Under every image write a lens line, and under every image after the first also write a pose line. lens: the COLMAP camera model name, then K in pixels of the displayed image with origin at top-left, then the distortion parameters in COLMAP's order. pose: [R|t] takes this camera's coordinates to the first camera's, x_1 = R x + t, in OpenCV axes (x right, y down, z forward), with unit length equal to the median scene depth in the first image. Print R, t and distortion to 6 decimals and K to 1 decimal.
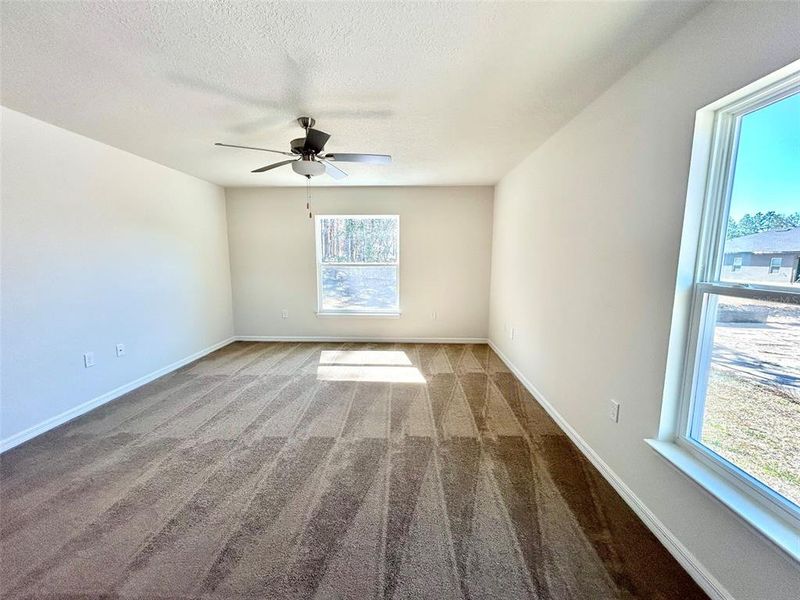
lens RADIAL K [[323.1, 0, 400.0], [0, 323.1, 300.0], [0, 0, 1]] dist [-0.000924, -0.000143]
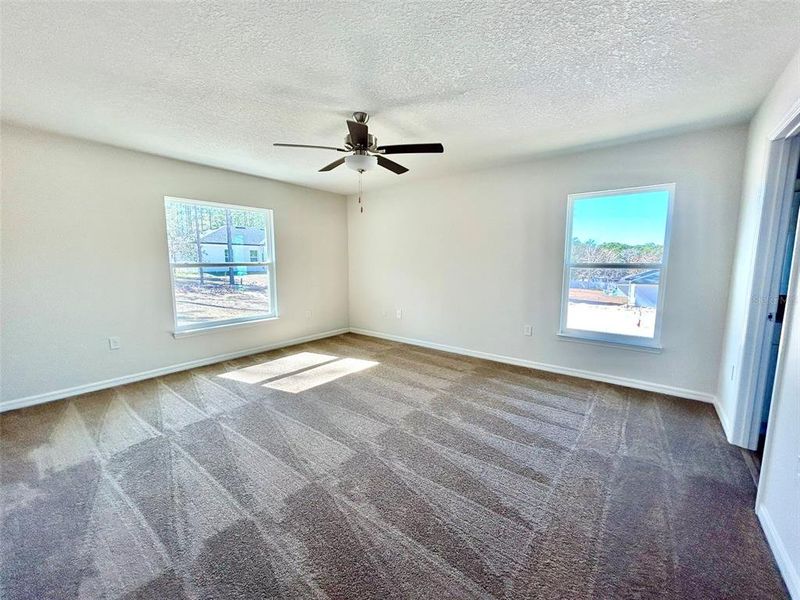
lens RADIAL K [[323.1, 0, 400.0], [0, 323.1, 300.0], [0, 0, 1]] dist [-0.000924, -0.000143]
pose [[0.589802, -0.098078, 0.801570, -0.692826], [0.108242, 0.993242, 0.041885, -0.008291], [-0.800261, 0.062059, 0.596432, 0.214440]]
